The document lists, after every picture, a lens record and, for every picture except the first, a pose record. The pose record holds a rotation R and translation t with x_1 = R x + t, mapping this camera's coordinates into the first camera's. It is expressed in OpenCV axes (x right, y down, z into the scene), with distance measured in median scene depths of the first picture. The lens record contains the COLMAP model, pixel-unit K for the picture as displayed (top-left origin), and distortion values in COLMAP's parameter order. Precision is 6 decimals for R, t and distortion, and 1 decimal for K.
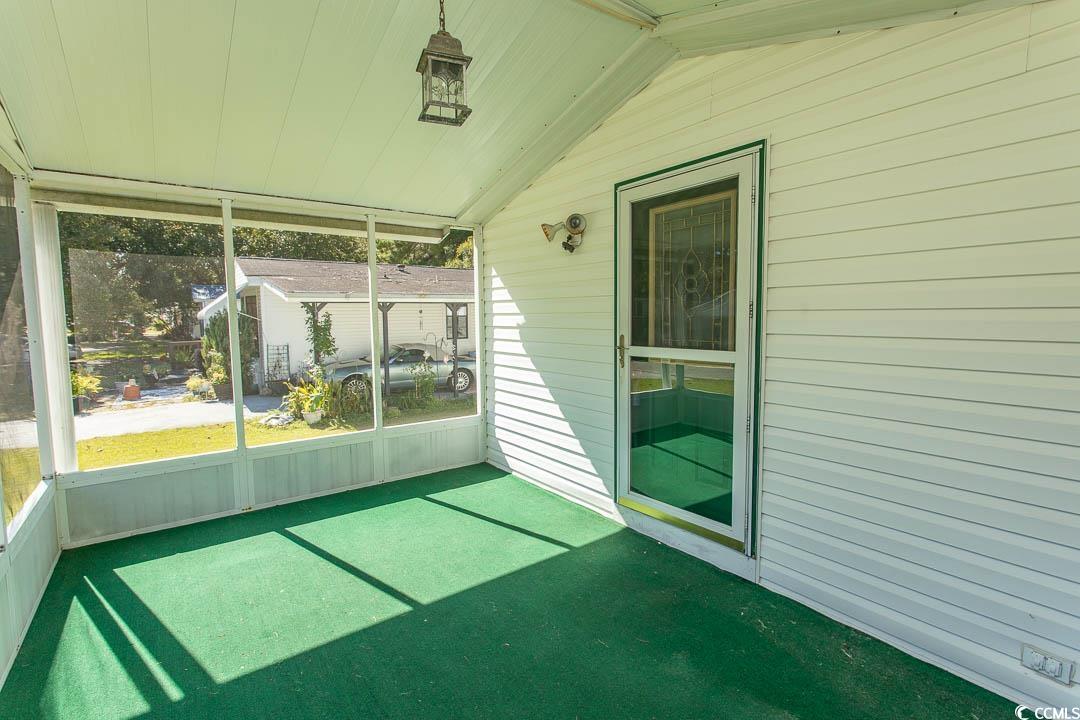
lens RADIAL K [[508.8, 0, 540.0], [0, 508.8, 360.0], [0, 0, 1]] dist [0.003642, 0.001347]
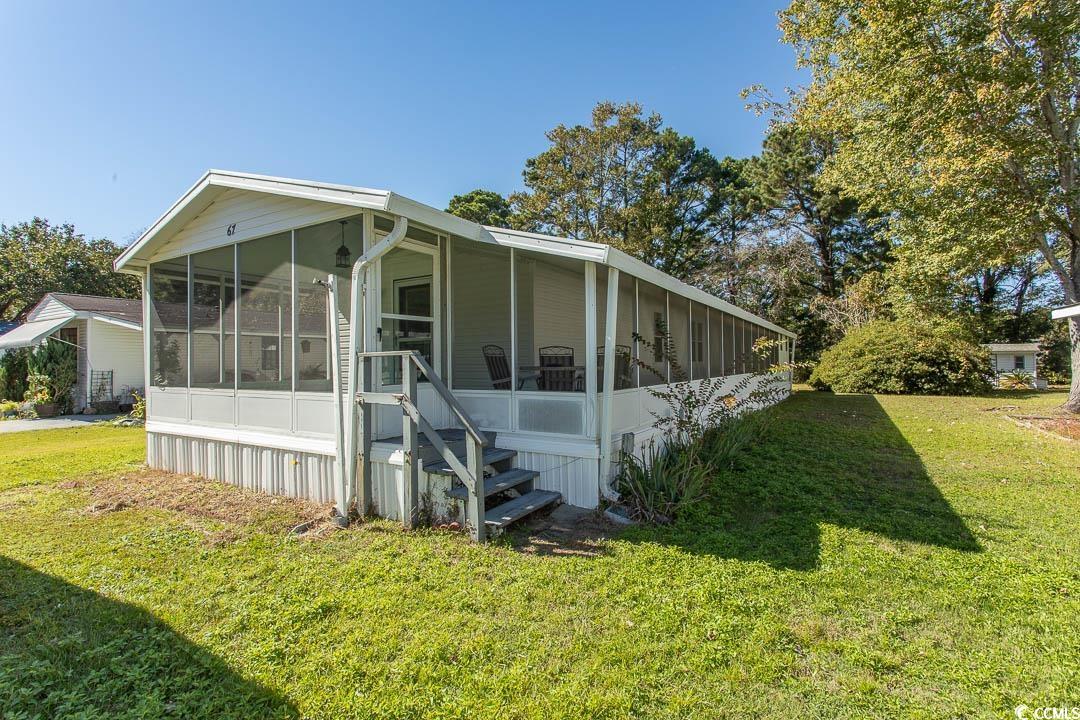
lens RADIAL K [[508.8, 0, 540.0], [0, 508.8, 360.0], [0, 0, 1]] dist [0.003642, 0.001347]
pose [[0.926354, 0.003291, 0.376639, -0.038170], [0.034843, 0.994926, -0.094389, 0.092703], [-0.375038, 0.100560, 0.921539, -0.444858]]
